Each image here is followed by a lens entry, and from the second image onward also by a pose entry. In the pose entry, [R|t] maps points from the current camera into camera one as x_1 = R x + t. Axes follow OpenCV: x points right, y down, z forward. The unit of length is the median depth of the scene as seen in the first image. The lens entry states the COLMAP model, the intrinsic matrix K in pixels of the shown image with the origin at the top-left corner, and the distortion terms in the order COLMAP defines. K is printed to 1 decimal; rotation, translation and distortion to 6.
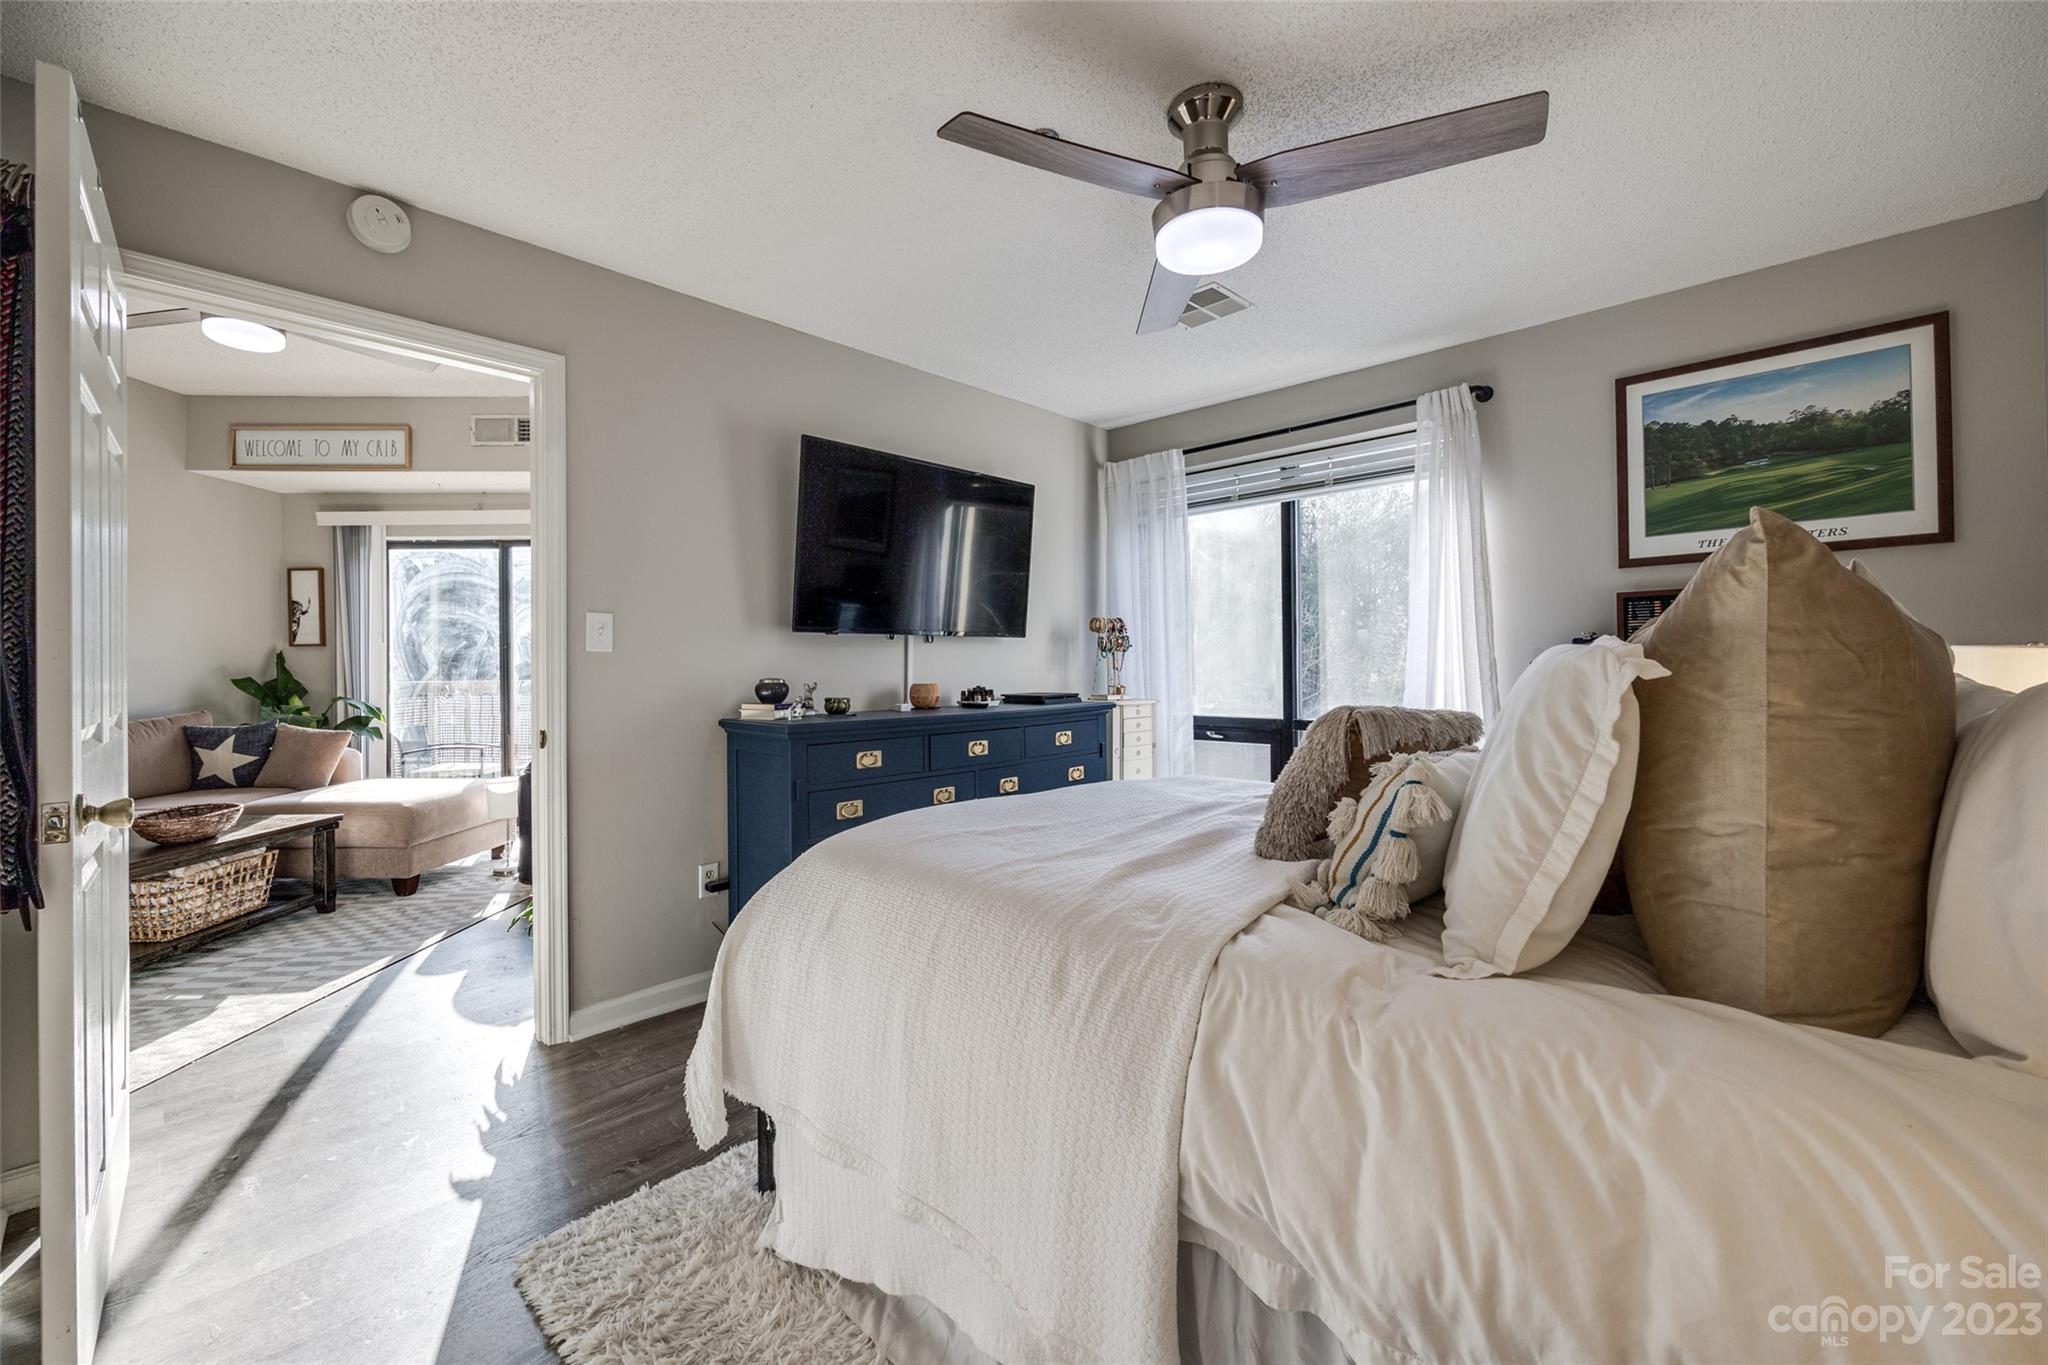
lens RADIAL K [[818.1, 0, 1026.6], [0, 818.1, 660.0], [0, 0, 1]] dist [-0.000009, 0.000034]
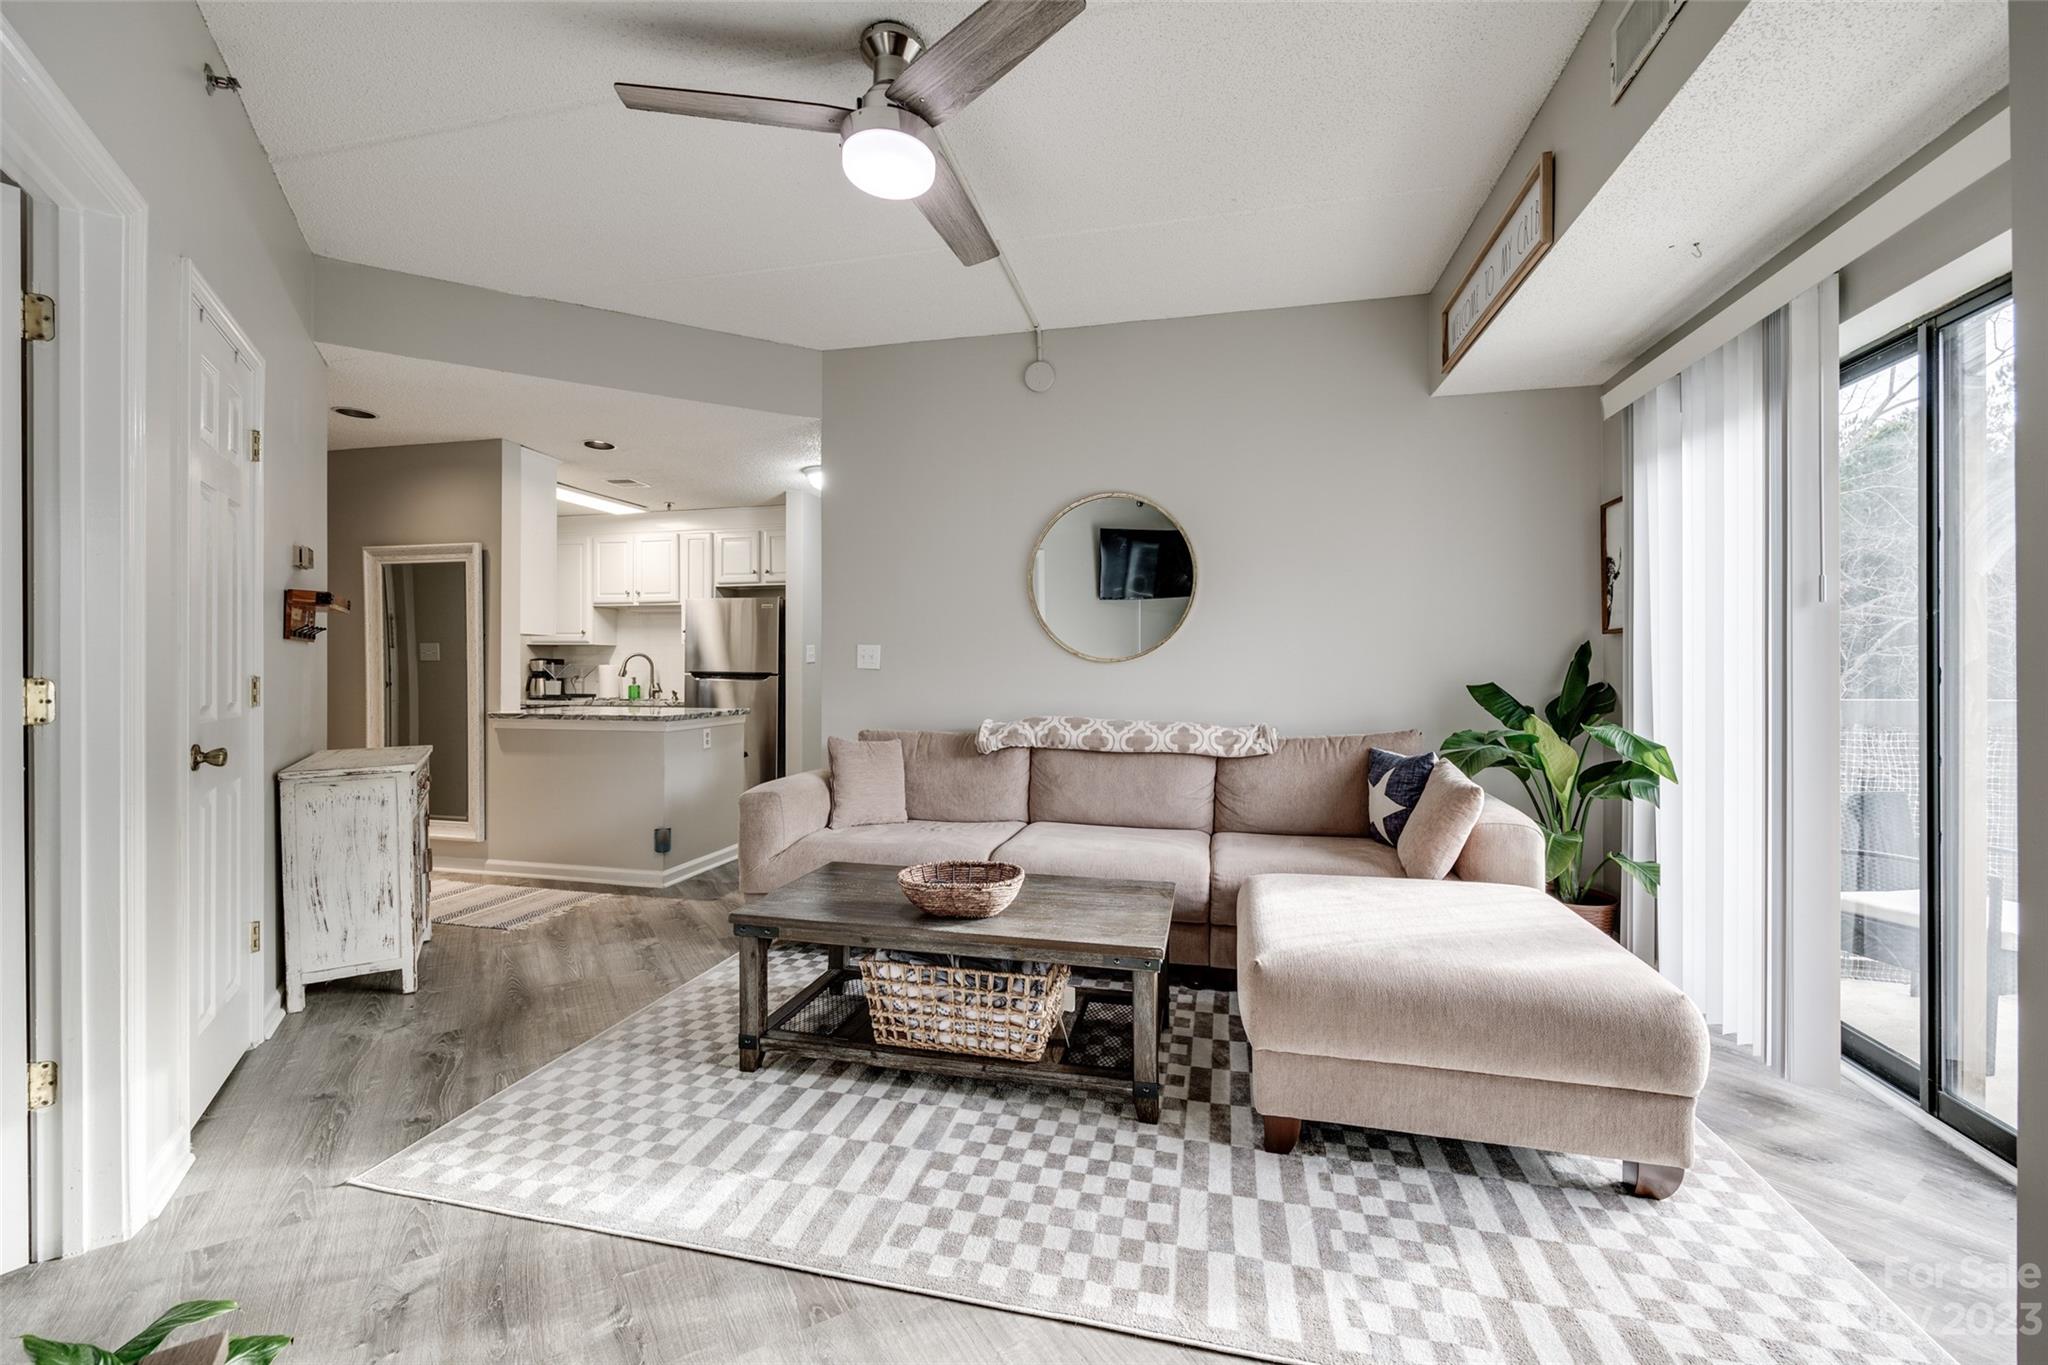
lens RADIAL K [[818.1, 0, 1026.6], [0, 818.1, 660.0], [0, 0, 1]] dist [-0.000009, 0.000034]
pose [[-0.212499, 0.001681, -0.977160, -0.221239], [-0.003911, 0.999989, 0.002571, 0.003885], [0.977153, 0.004368, -0.212490, 0.726366]]
